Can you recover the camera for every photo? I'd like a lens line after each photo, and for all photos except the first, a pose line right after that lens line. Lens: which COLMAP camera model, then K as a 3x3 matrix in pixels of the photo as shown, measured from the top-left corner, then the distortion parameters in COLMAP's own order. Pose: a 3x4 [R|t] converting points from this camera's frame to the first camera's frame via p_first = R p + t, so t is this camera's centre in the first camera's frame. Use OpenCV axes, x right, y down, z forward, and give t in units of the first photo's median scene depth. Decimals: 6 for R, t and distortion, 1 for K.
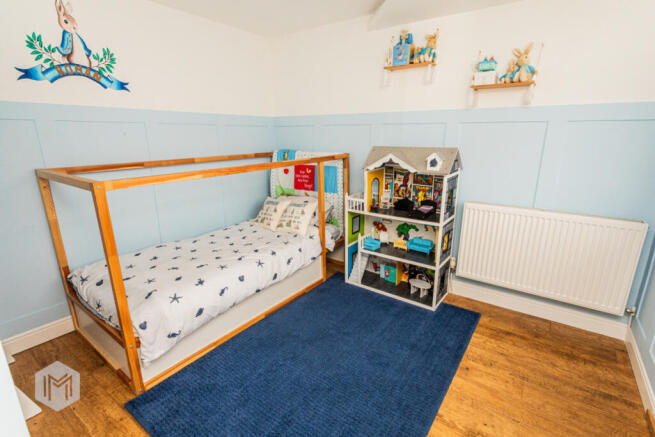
lens RADIAL K [[315.3, 0, 328.0], [0, 315.3, 219.7], [0, 0, 1]] dist [0.000529, 0.000029]
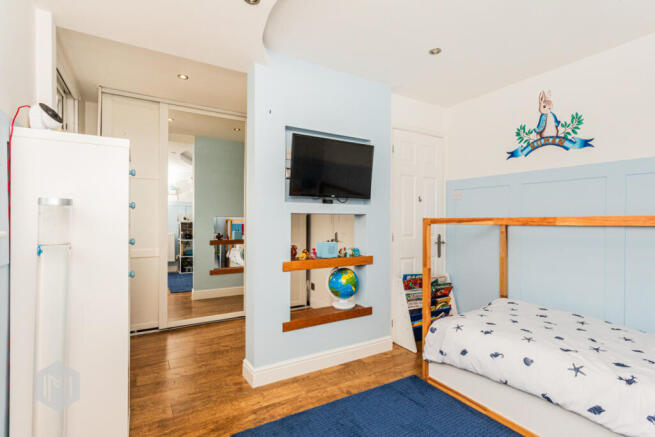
lens RADIAL K [[315.3, 0, 328.2], [0, 315.3, 218.5], [0, 0, 1]] dist [0.000529, 0.000029]
pose [[-0.393141, -0.002506, -0.919475, 0.648212], [-0.245993, 0.963831, 0.102553, -0.111523], [0.885961, 0.266502, -0.379538, 0.811478]]
